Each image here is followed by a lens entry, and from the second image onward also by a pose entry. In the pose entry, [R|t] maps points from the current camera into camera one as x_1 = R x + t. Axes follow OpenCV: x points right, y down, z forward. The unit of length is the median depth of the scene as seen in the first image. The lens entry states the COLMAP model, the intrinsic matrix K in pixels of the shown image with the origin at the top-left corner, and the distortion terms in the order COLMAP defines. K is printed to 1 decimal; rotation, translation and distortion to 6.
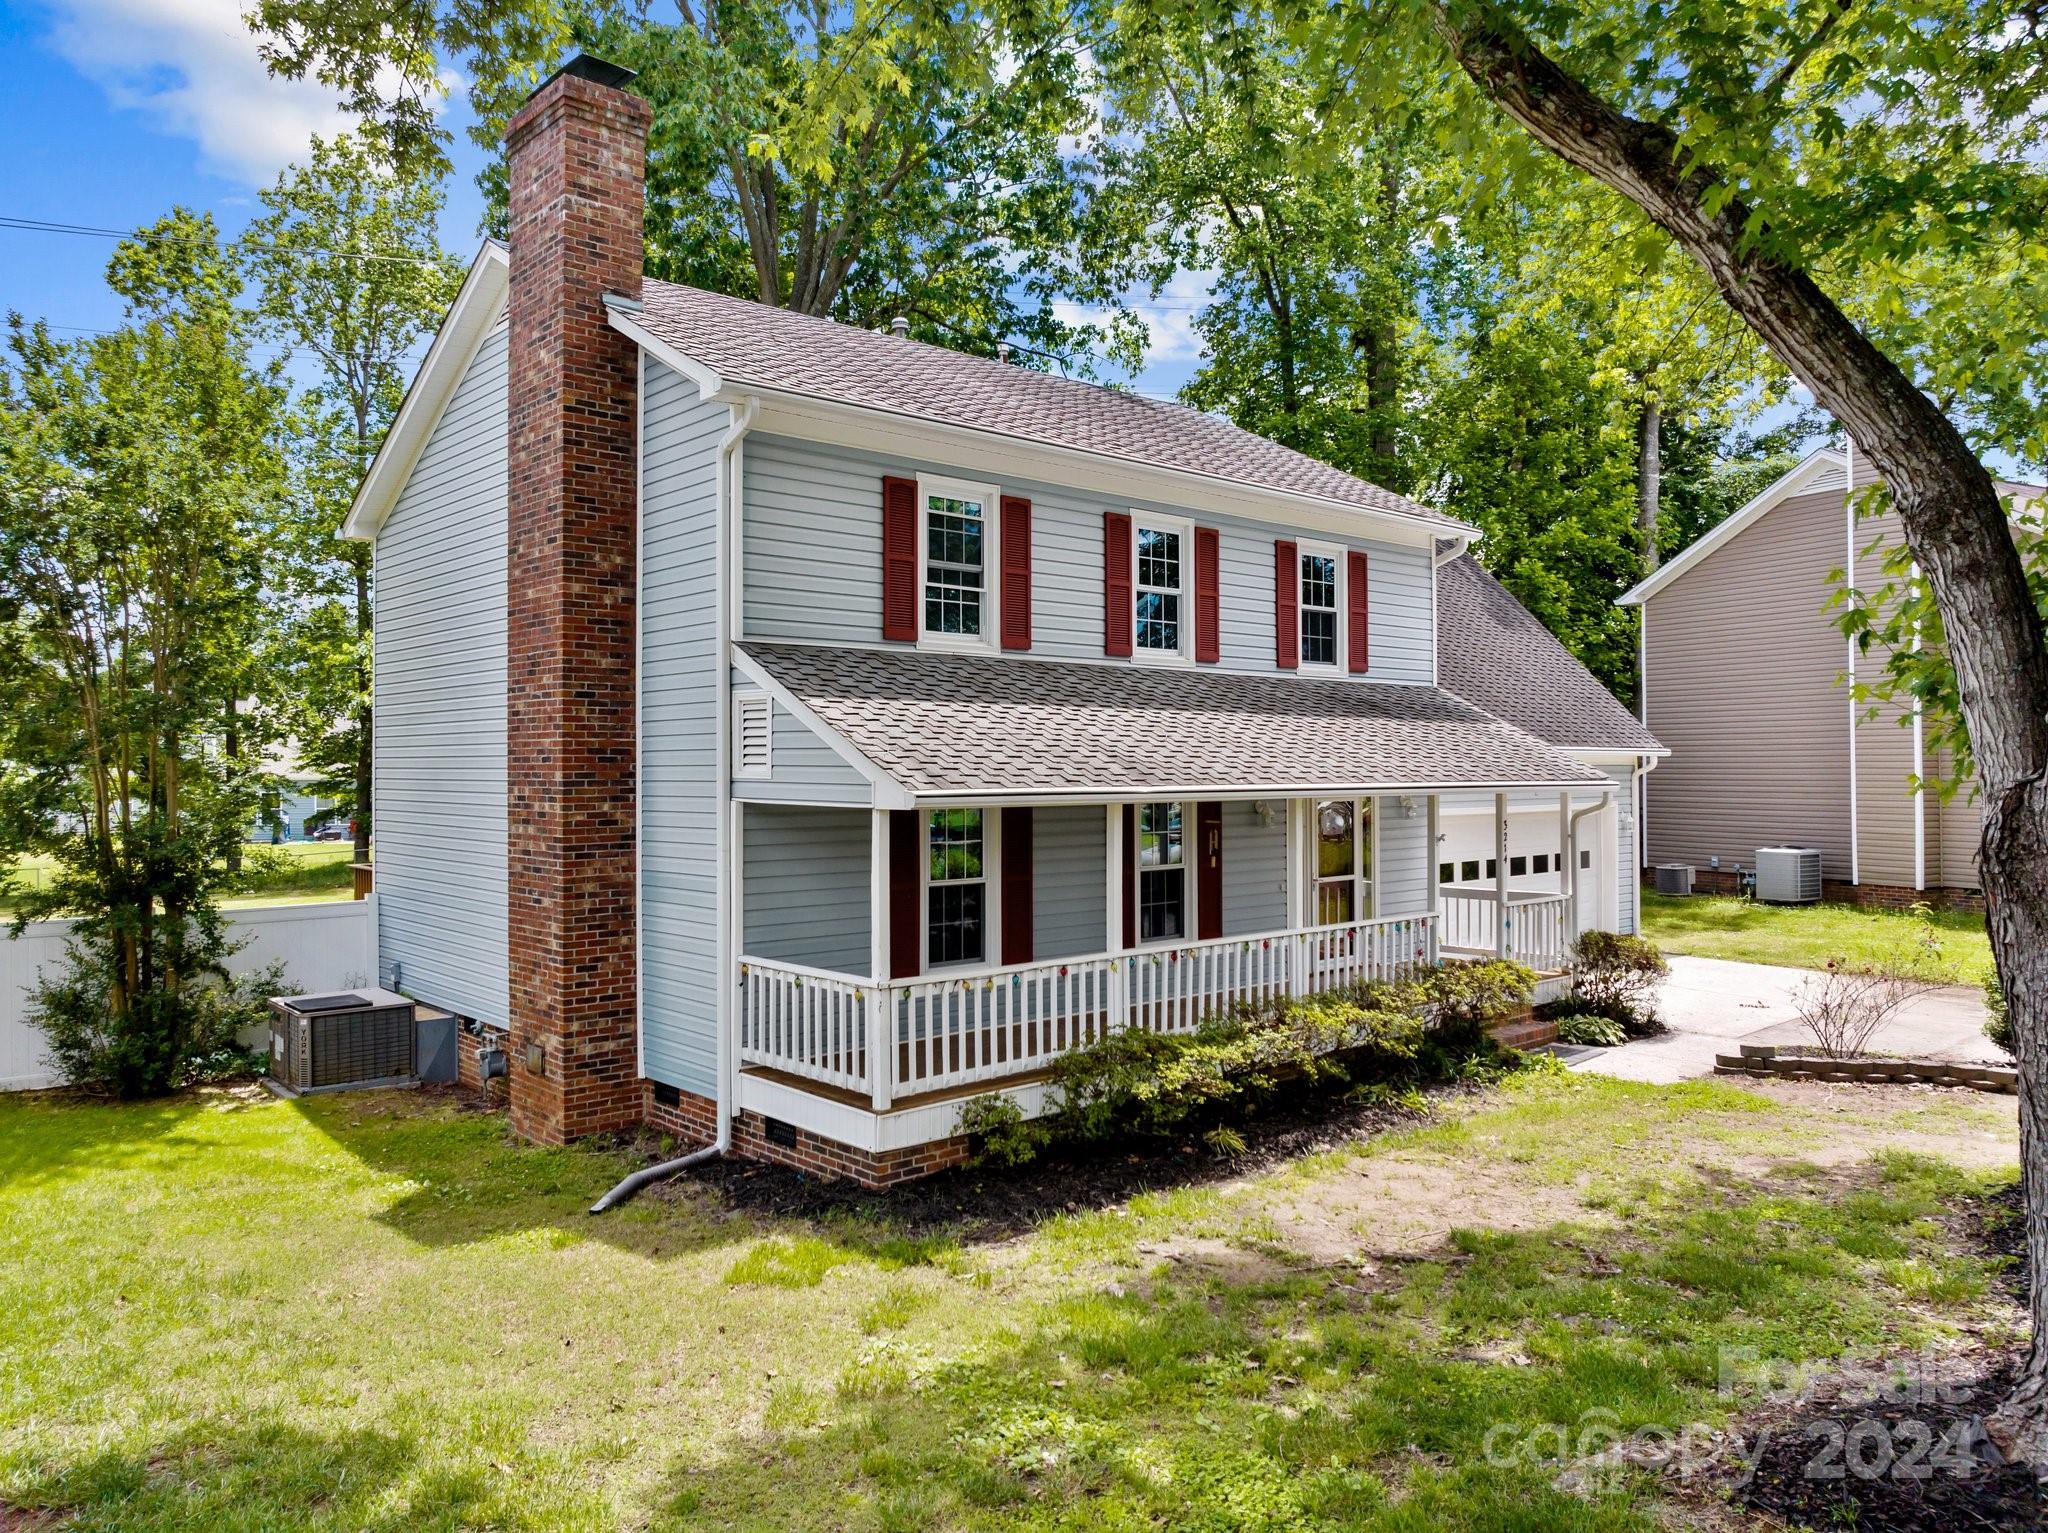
lens RADIAL K [[1435.0, 0, 1024.0], [0, 1435.0, 766.5], [0, 0, 1]] dist [-0.036328, -0.003185]
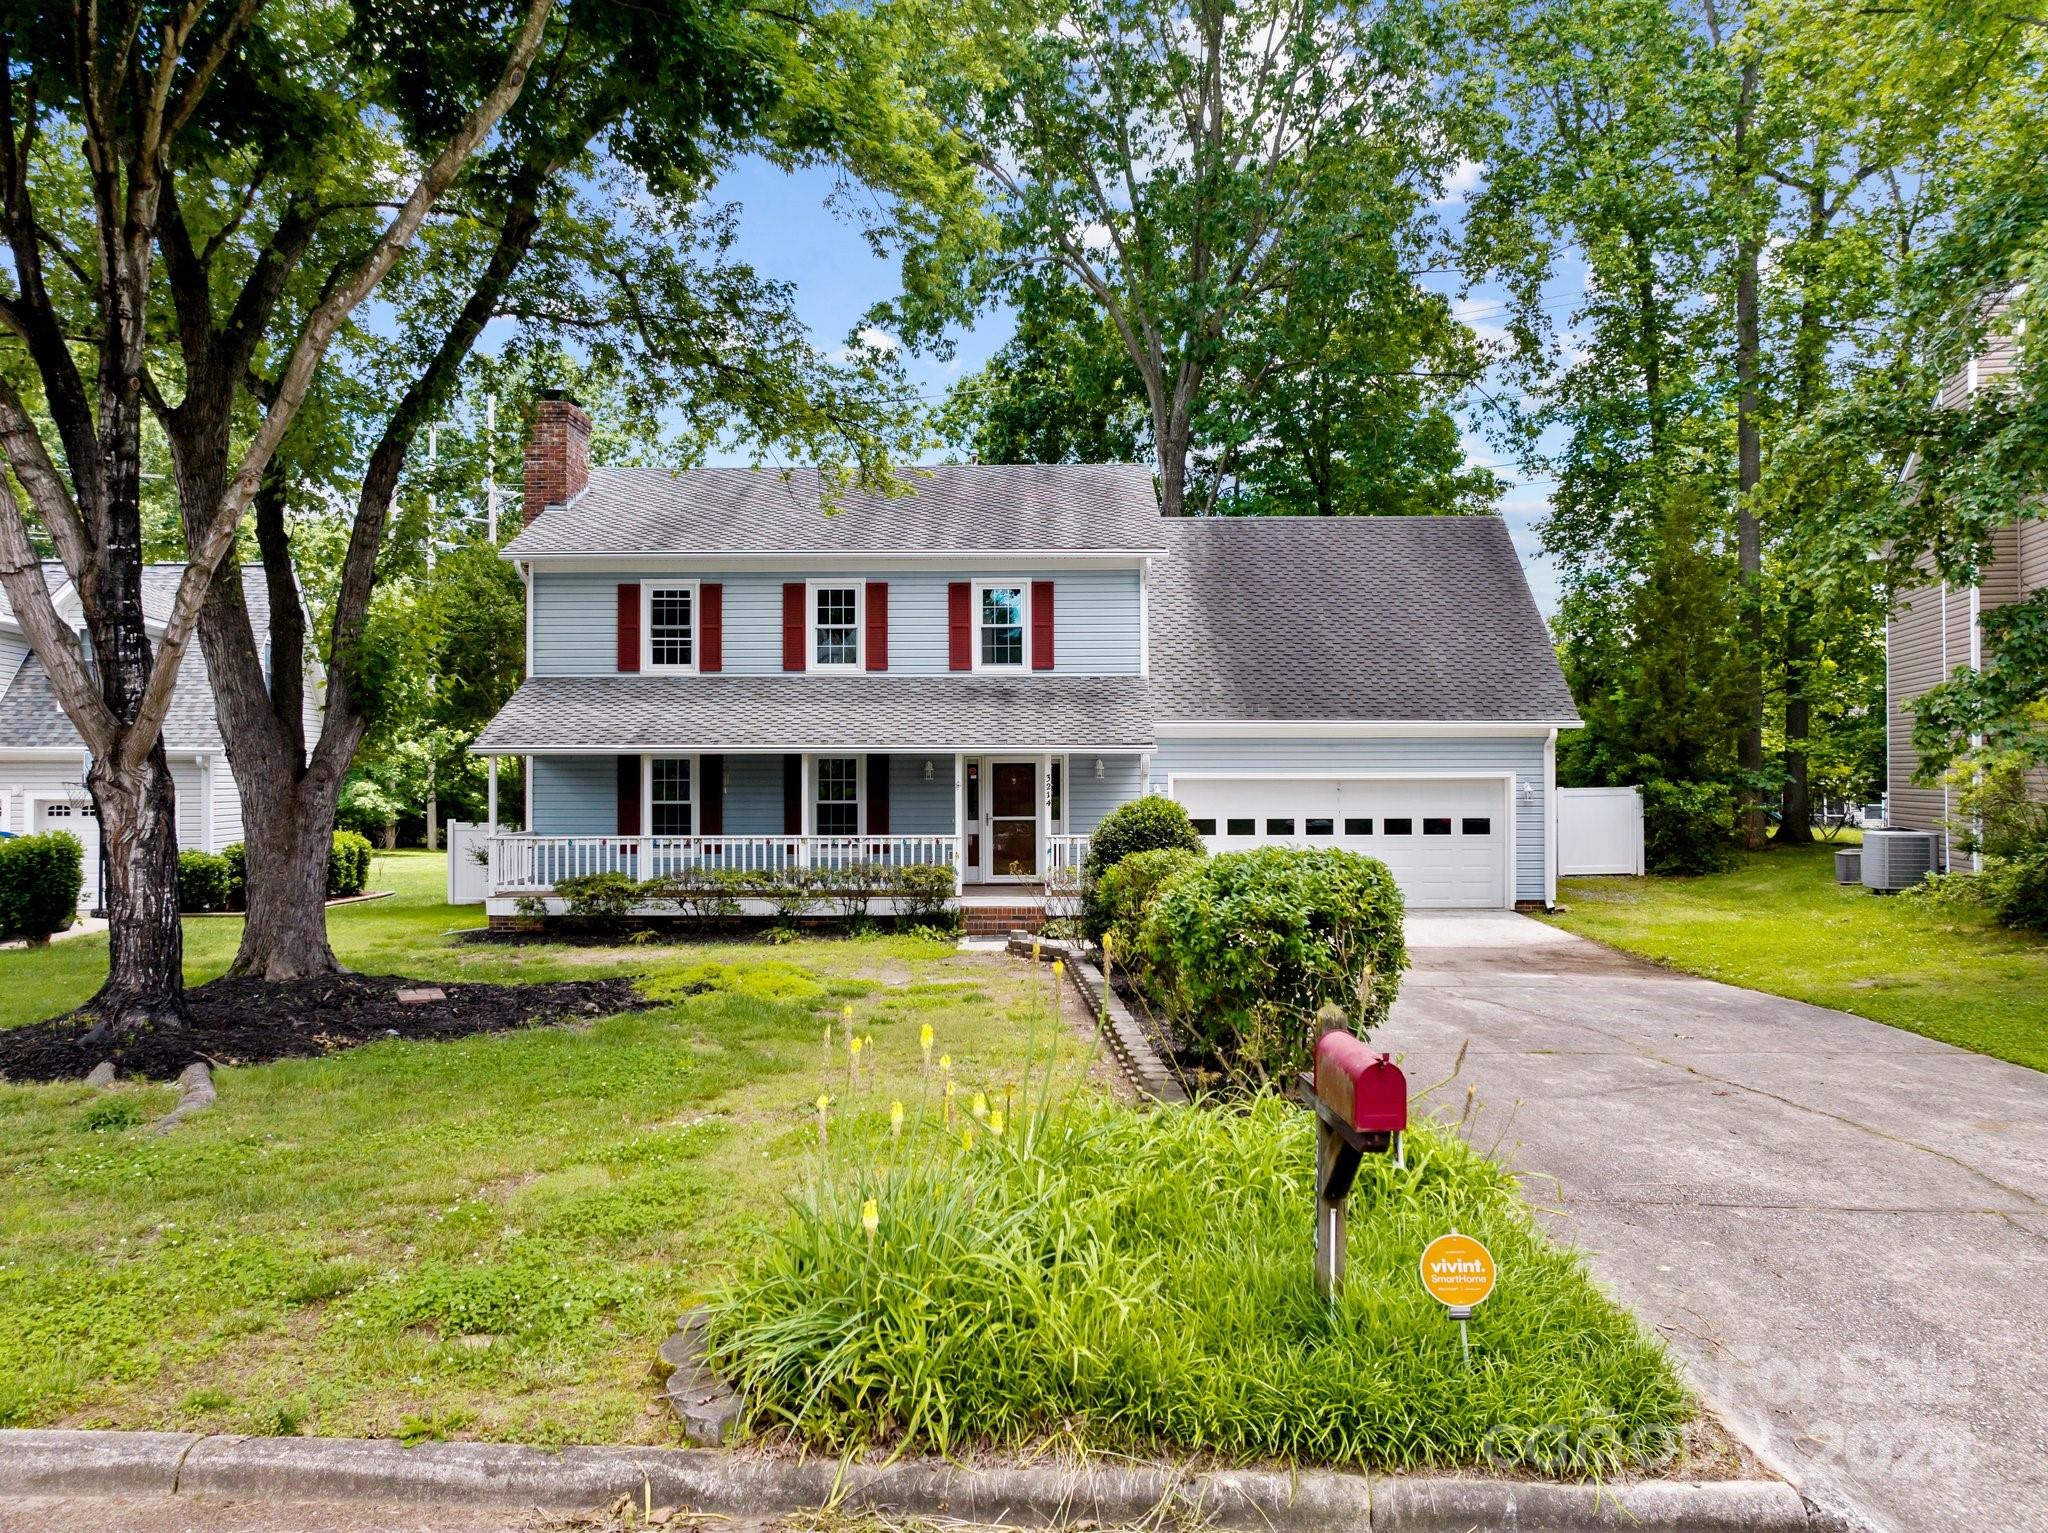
lens RADIAL K [[1435.0, 0, 1024.0], [0, 1435.0, 766.5], [0, 0, 1]] dist [-0.036328, -0.003185]
pose [[0.737783, -0.006433, -0.675007, 1.431767], [0.000073, 0.999955, -0.009450, 0.049821], [0.675038, 0.006923, 0.737751, -0.023505]]
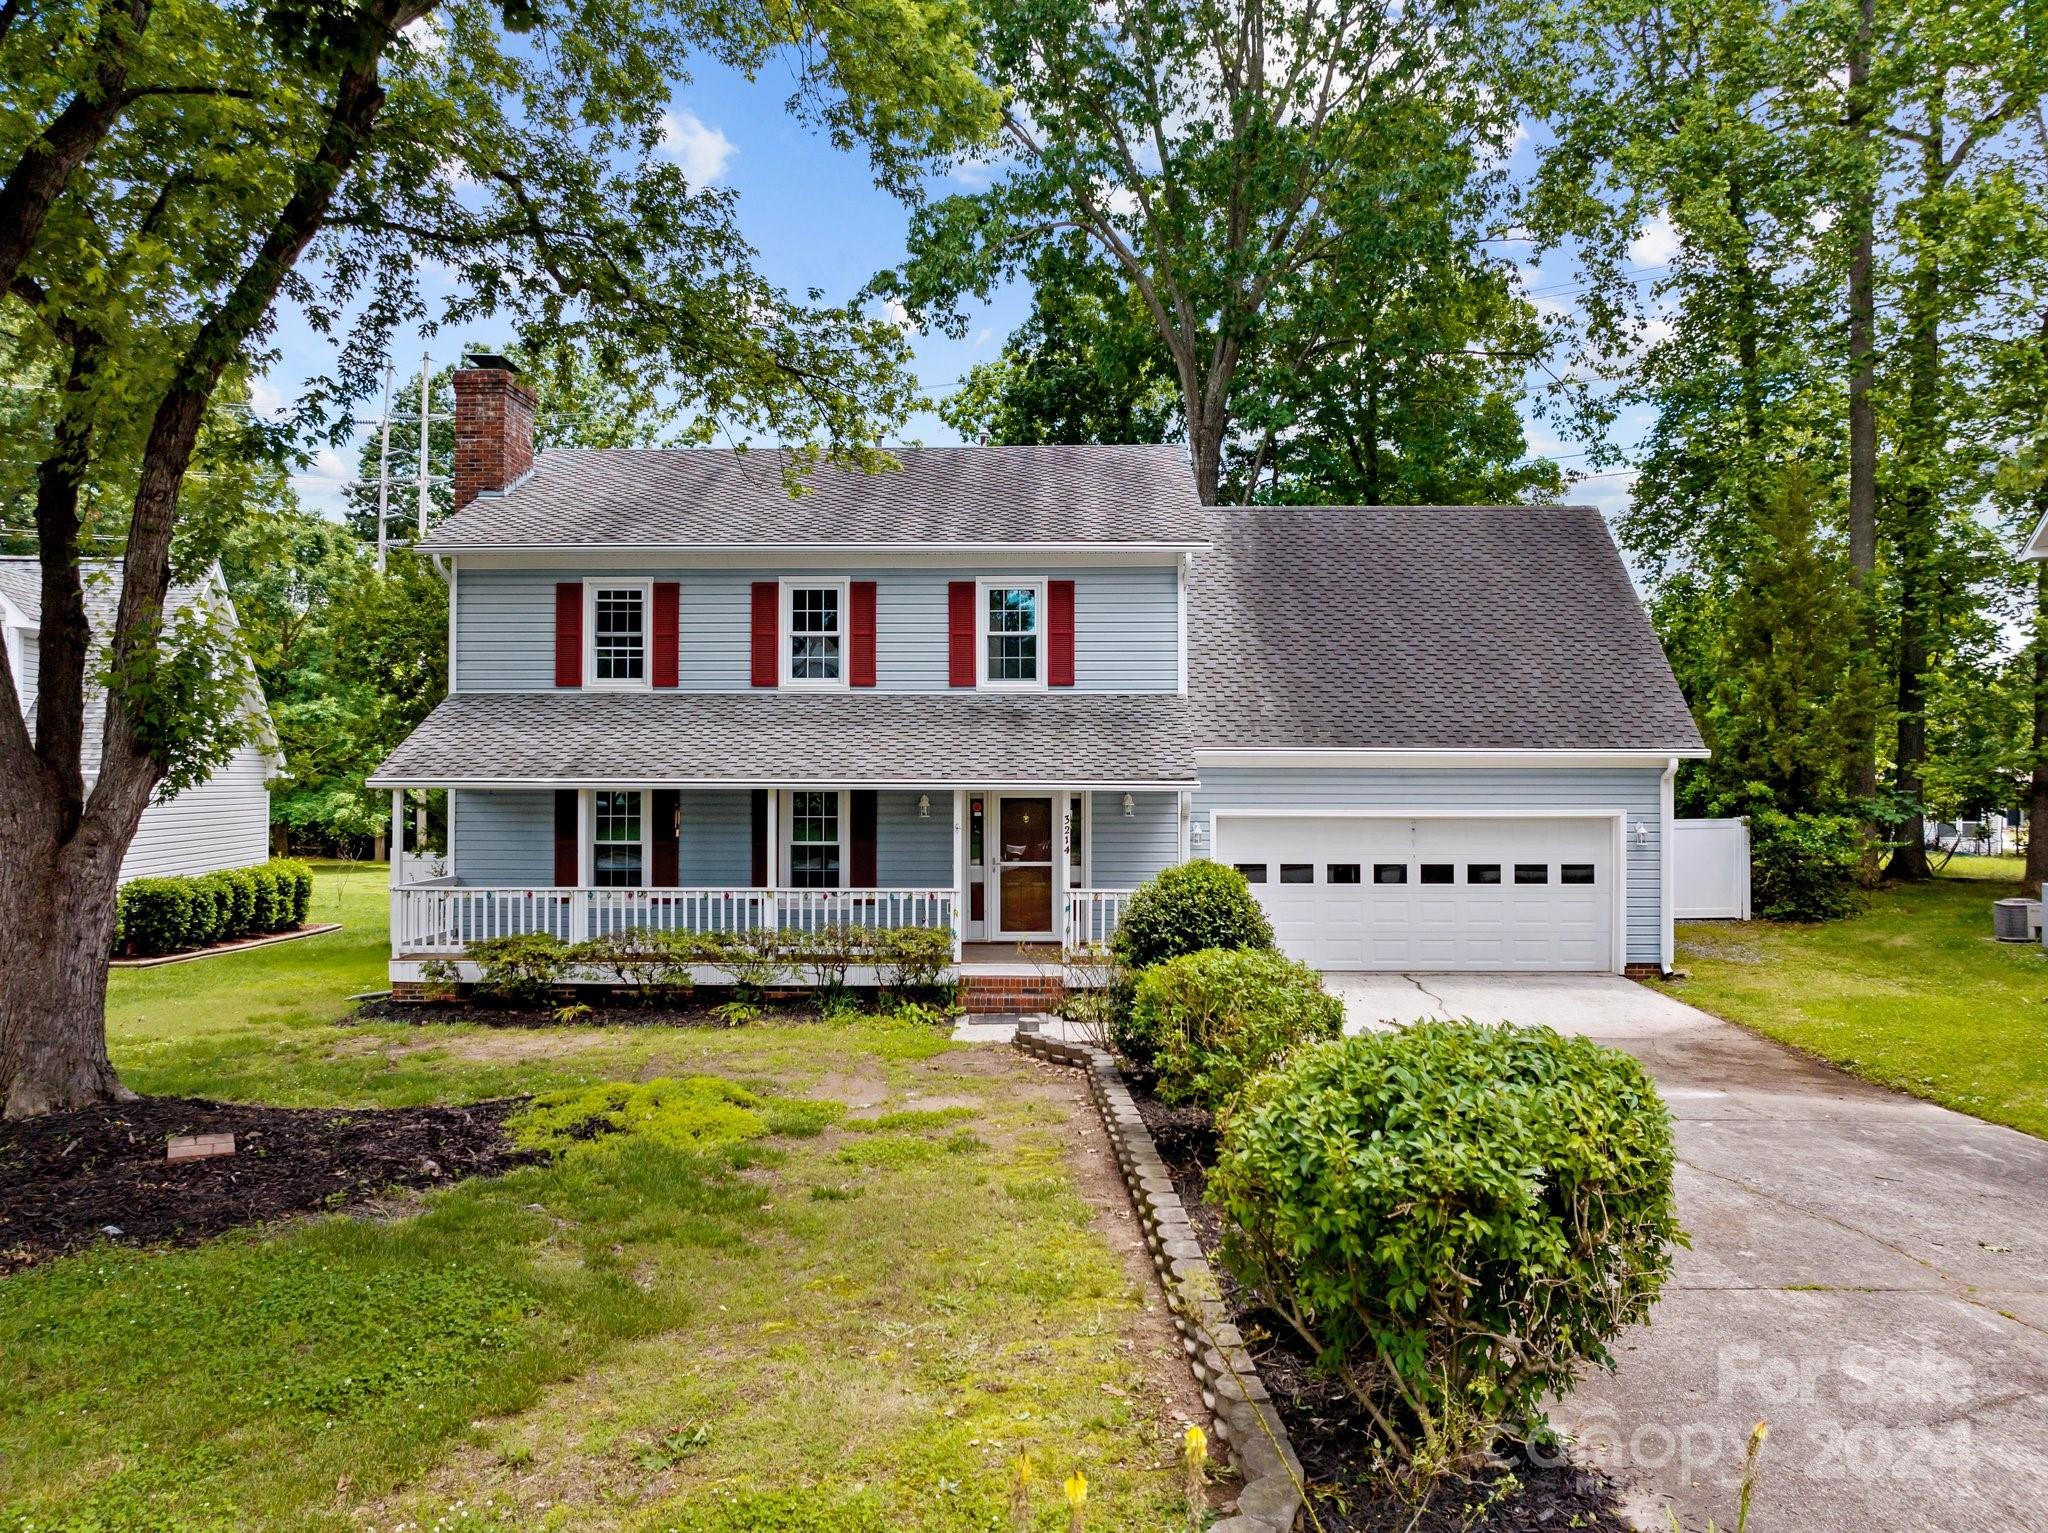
lens RADIAL K [[1435.0, 0, 1024.0], [0, 1435.0, 766.5], [0, 0, 1]] dist [-0.036328, -0.003185]
pose [[0.728048, -0.004291, -0.685513, 1.246821], [-0.003721, 0.999941, -0.010211, 0.012982], [0.685516, 0.009985, 0.727989, 0.188163]]
